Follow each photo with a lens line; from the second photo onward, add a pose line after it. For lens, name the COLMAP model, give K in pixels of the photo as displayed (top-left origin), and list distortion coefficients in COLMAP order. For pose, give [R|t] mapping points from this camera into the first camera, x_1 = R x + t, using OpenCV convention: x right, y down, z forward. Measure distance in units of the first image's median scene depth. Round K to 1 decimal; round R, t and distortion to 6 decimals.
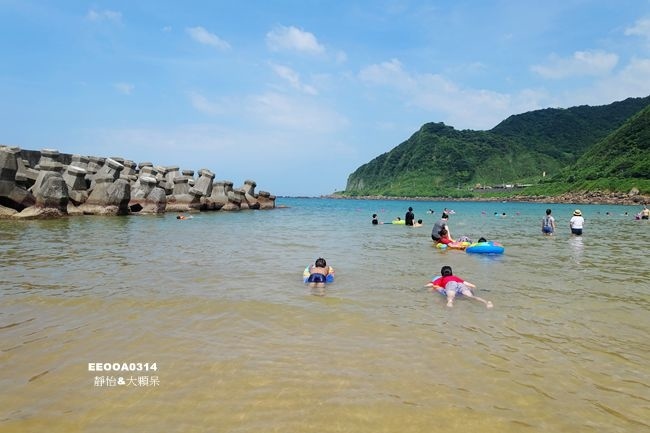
lens RADIAL K [[448.5, 0, 325.5], [0, 448.5, 217.9], [0, 0, 1]] dist [0.003182, -0.004637]
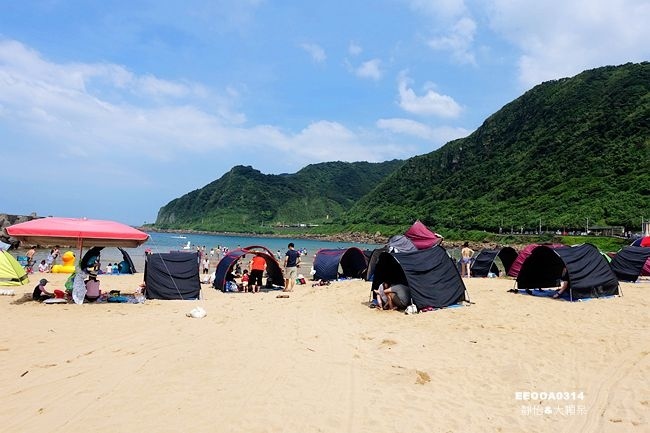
lens RADIAL K [[448.5, 0, 325.5], [0, 448.5, 217.9], [0, 0, 1]] dist [0.003182, -0.004637]
pose [[0.915337, 0.041610, 0.400532, -0.013994], [-0.011492, 0.996941, -0.077306, 0.000916], [-0.402524, 0.066158, 0.913016, -0.105380]]
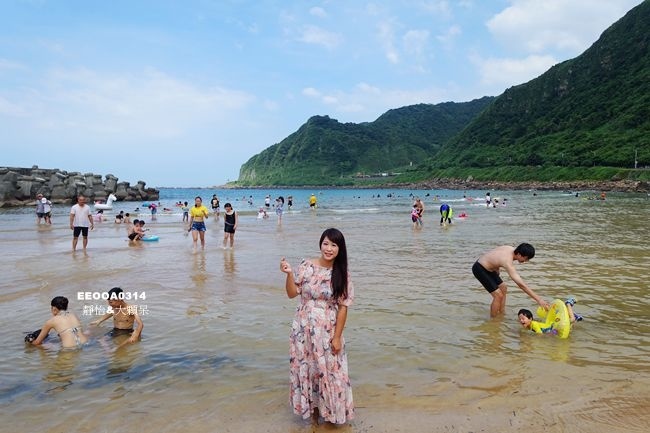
lens RADIAL K [[448.5, 0, 325.5], [0, 448.5, 217.9], [0, 0, 1]] dist [0.003182, -0.004637]
pose [[0.973933, -0.035300, 0.224074, 0.008479], [0.029818, 0.999169, 0.027800, 0.001711], [-0.224869, -0.020393, 0.974176, -0.055871]]
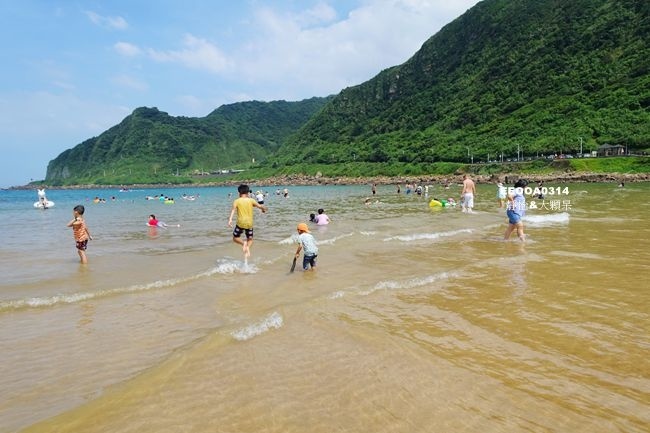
lens RADIAL K [[448.5, 0, 325.5], [0, 448.5, 217.9], [0, 0, 1]] dist [0.003182, -0.004637]
pose [[0.822104, -0.075405, 0.564321, -0.006983], [0.057731, 0.997122, 0.049133, 0.000718], [-0.566402, -0.007814, 0.824092, -0.021937]]
